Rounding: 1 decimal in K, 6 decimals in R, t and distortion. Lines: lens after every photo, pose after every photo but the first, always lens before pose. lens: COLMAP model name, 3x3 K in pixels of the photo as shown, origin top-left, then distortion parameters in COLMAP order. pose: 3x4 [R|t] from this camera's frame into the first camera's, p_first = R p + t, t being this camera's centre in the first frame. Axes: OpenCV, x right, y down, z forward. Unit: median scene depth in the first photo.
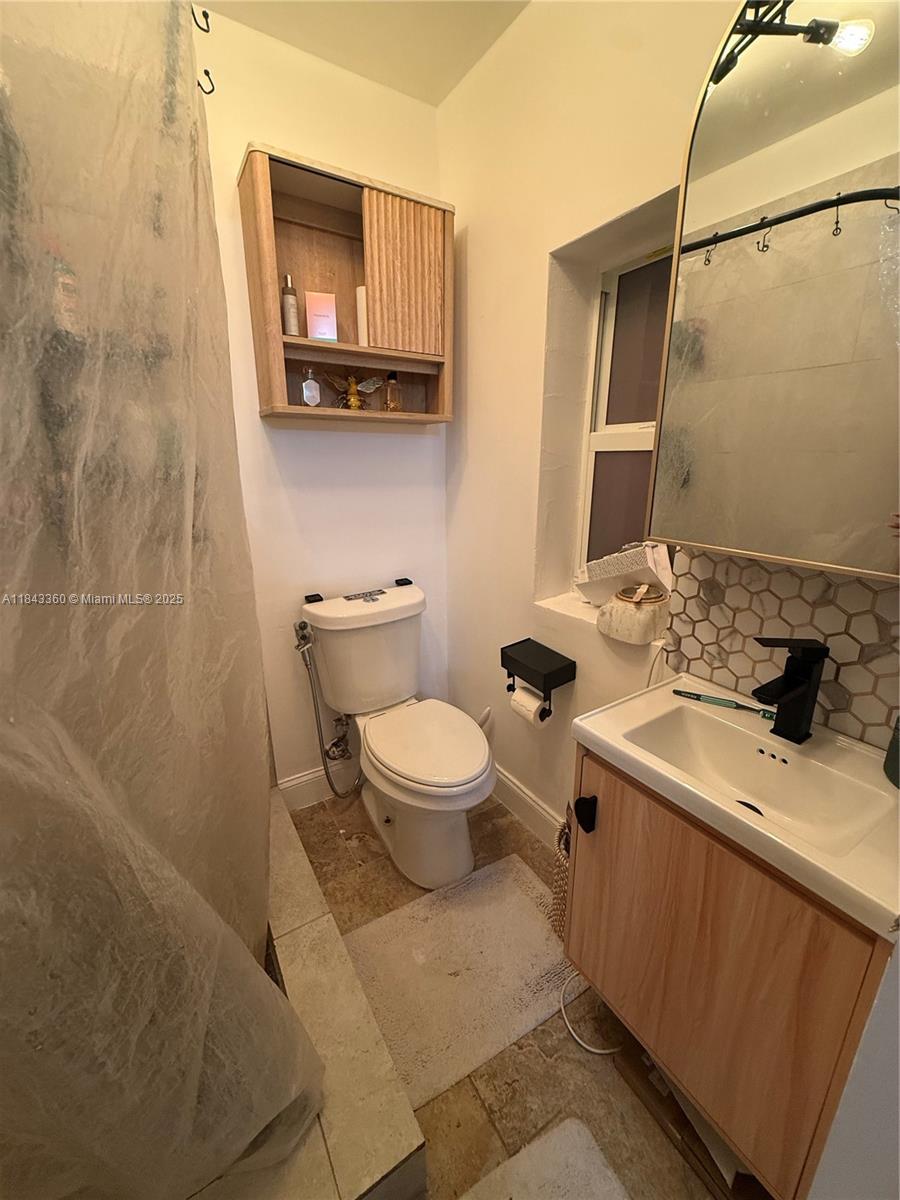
lens RADIAL K [[476.8, 0, 449.2], [0, 476.8, 598.0], [0, 0, 1]] dist [0.000596, 0.000106]
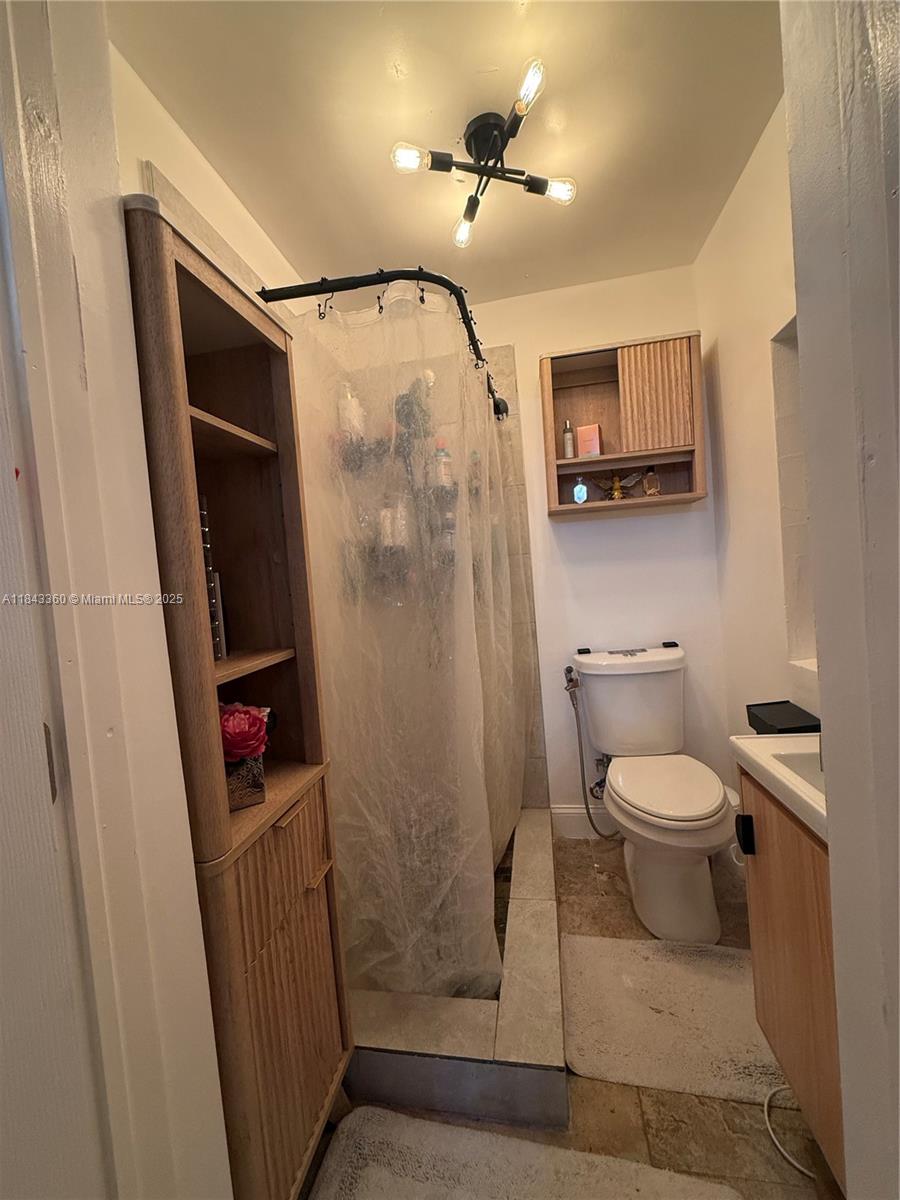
lens RADIAL K [[476.8, 0, 449.2], [0, 476.8, 598.0], [0, 0, 1]] dist [0.000596, 0.000106]
pose [[0.739447, -0.027169, -0.672667, 0.335610], [-0.114310, 0.979609, -0.165225, 0.126249], [0.663439, 0.199067, 0.721263, -0.169055]]
